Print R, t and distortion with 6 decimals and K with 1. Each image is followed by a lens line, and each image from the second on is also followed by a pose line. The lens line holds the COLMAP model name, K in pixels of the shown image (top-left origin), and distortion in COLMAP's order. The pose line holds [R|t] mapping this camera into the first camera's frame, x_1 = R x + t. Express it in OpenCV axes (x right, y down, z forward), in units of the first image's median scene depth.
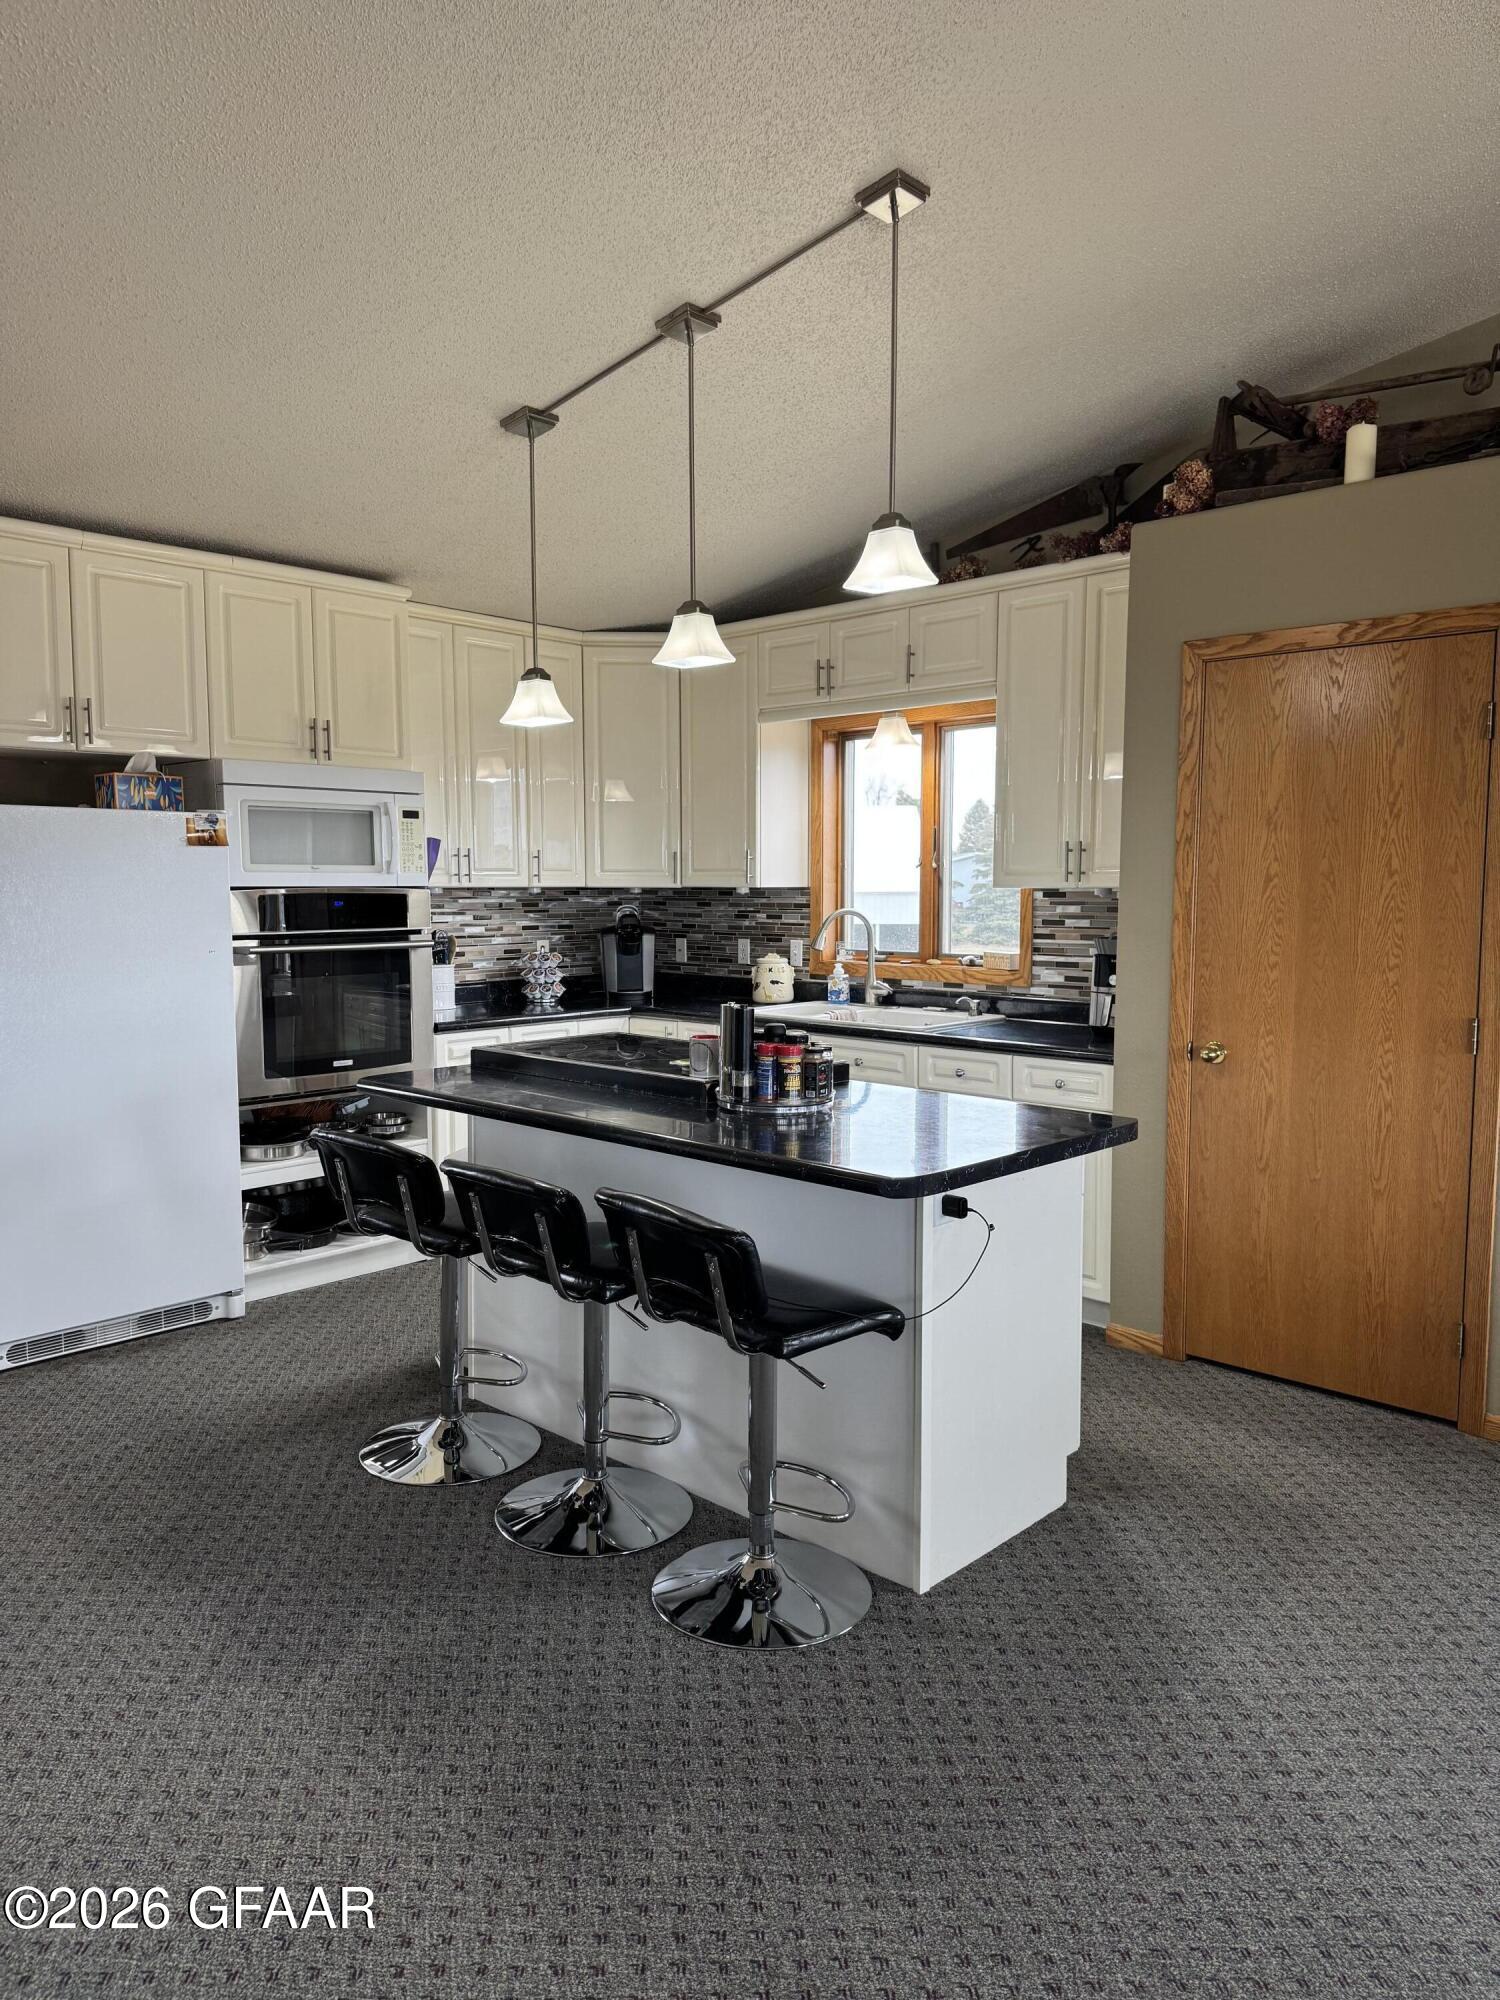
lens RADIAL K [[1375.8, 0, 743.3], [0, 1375.8, 1002.7], [0, 0, 1]] dist [0.079263, -0.079464]
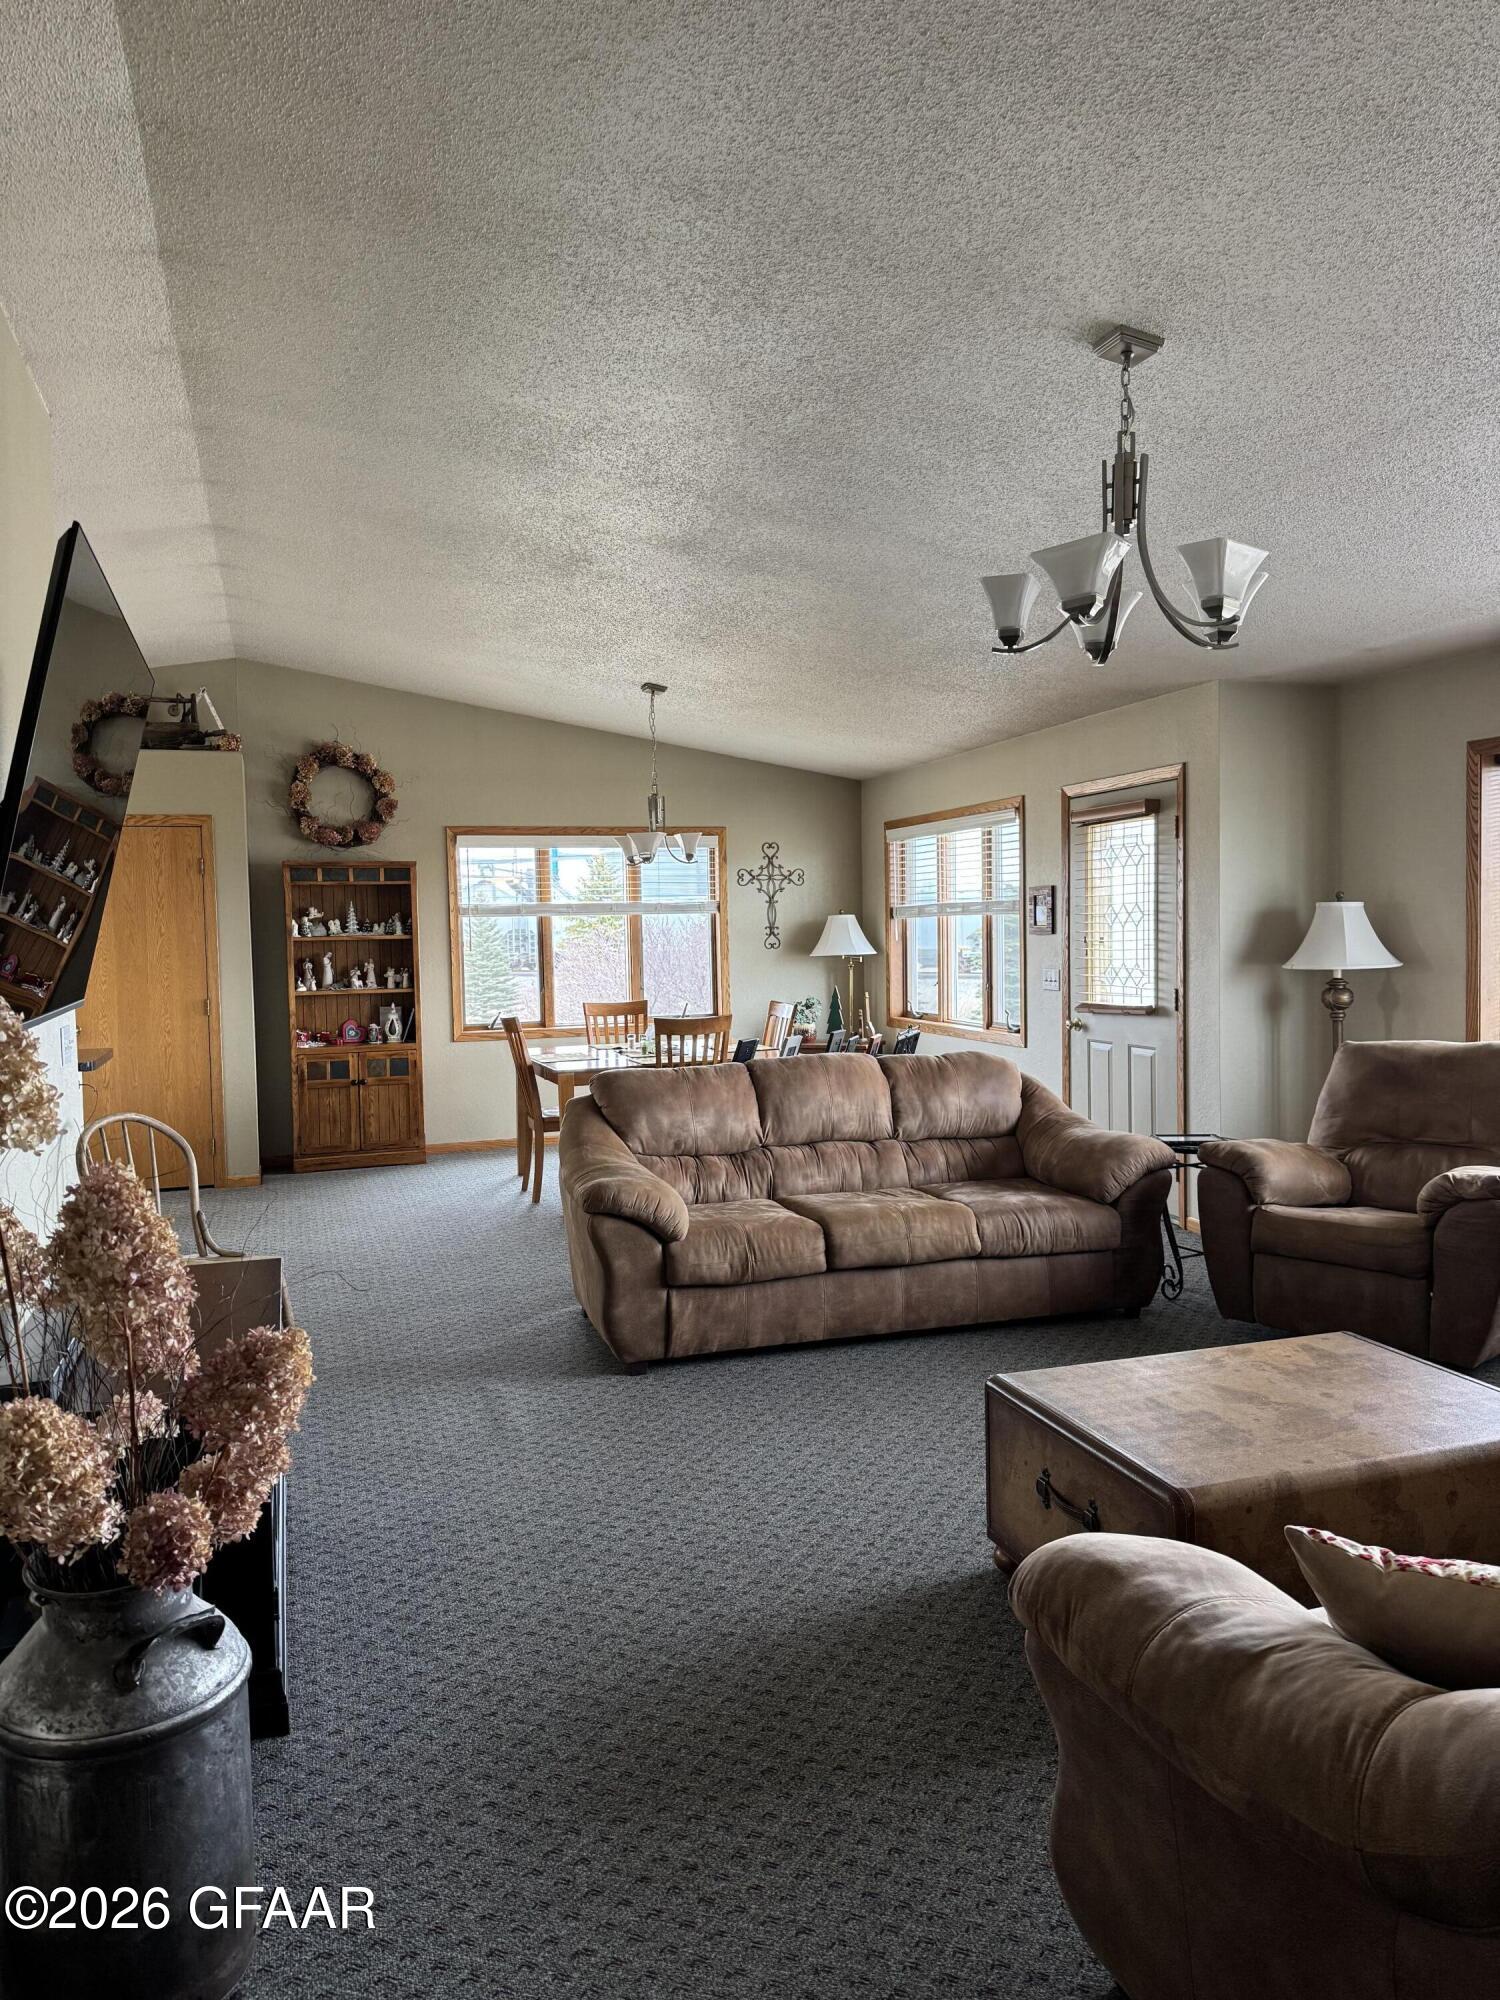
lens RADIAL K [[1375.8, 0, 743.7], [0, 1375.8, 997.8], [0, 0, 1]] dist [0.079263, -0.079464]
pose [[0.485474, -0.049718, 0.872836, -0.945404], [0.100921, 0.994894, 0.000538, 0.094312], [-0.868407, 0.087826, 0.488013, -0.771536]]
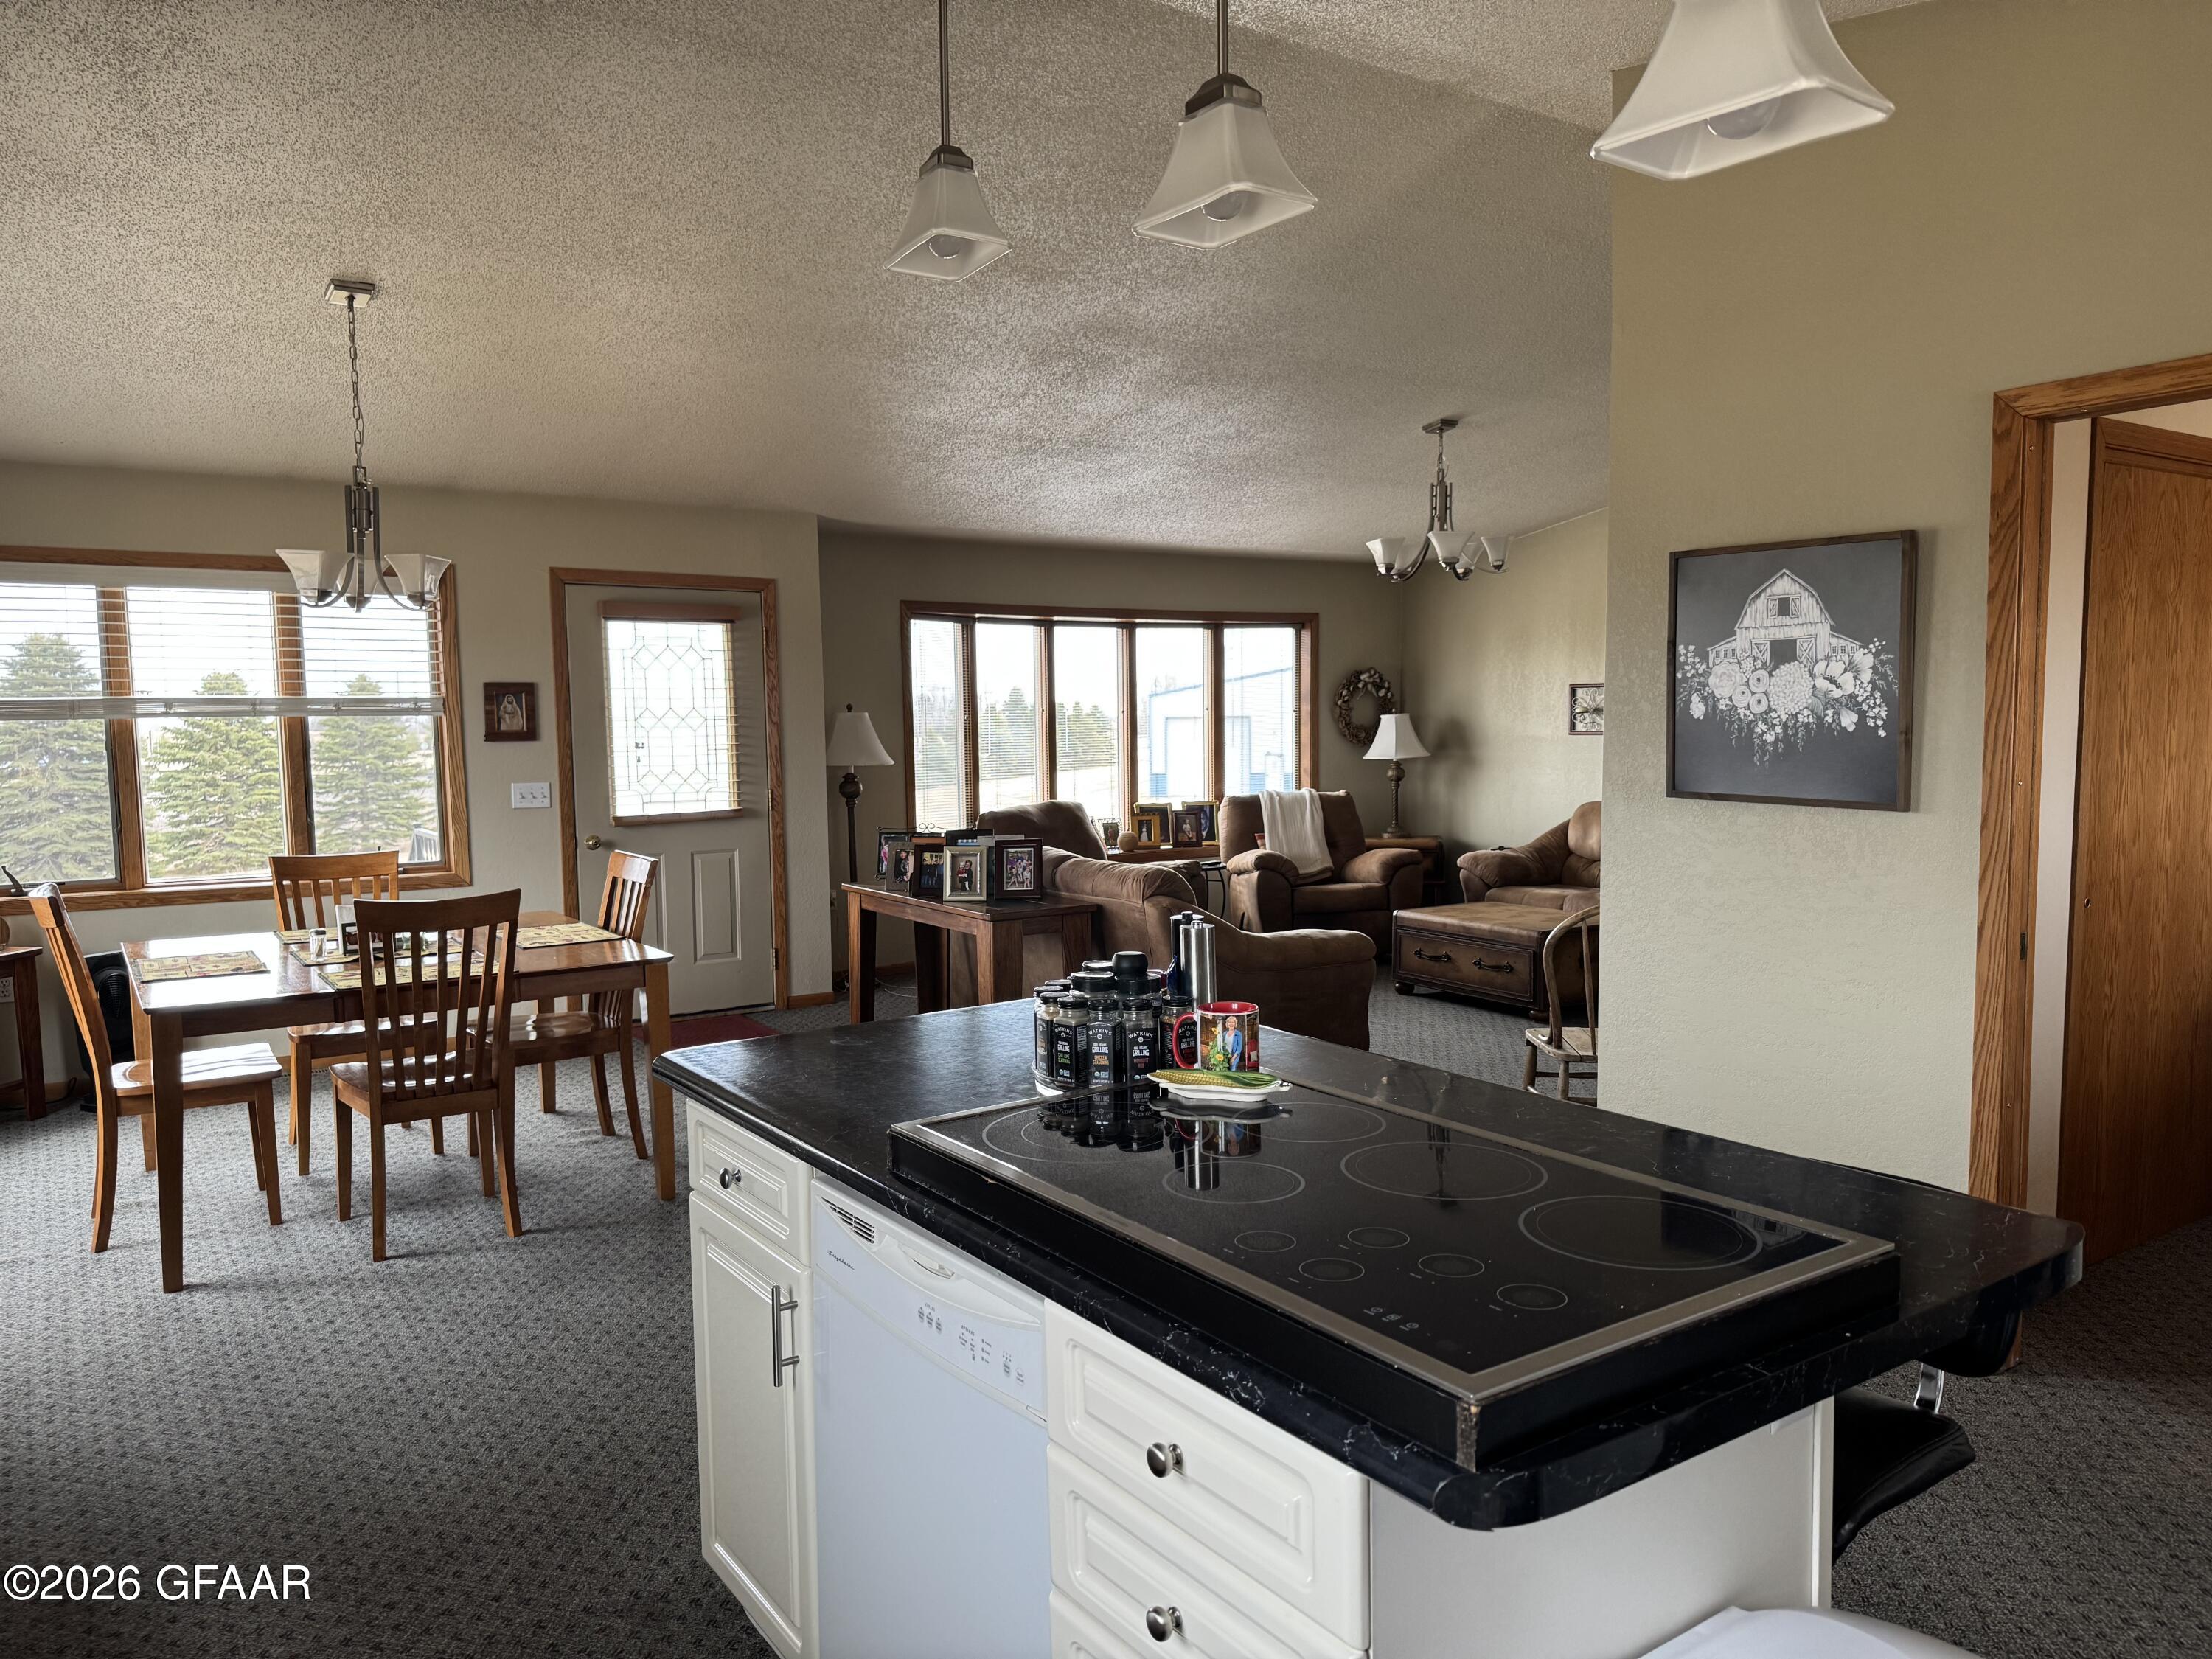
lens RADIAL K [[1521.6, 0, 1125.4], [0, 1521.6, 845.2], [0, 0, 1]] dist [0.079263, -0.079464]
pose [[-0.971831, -0.009068, 0.235506, -0.137153], [0.035023, 0.982608, 0.182361, -0.139000], [-0.233063, 0.185472, -0.954611, 1.403824]]
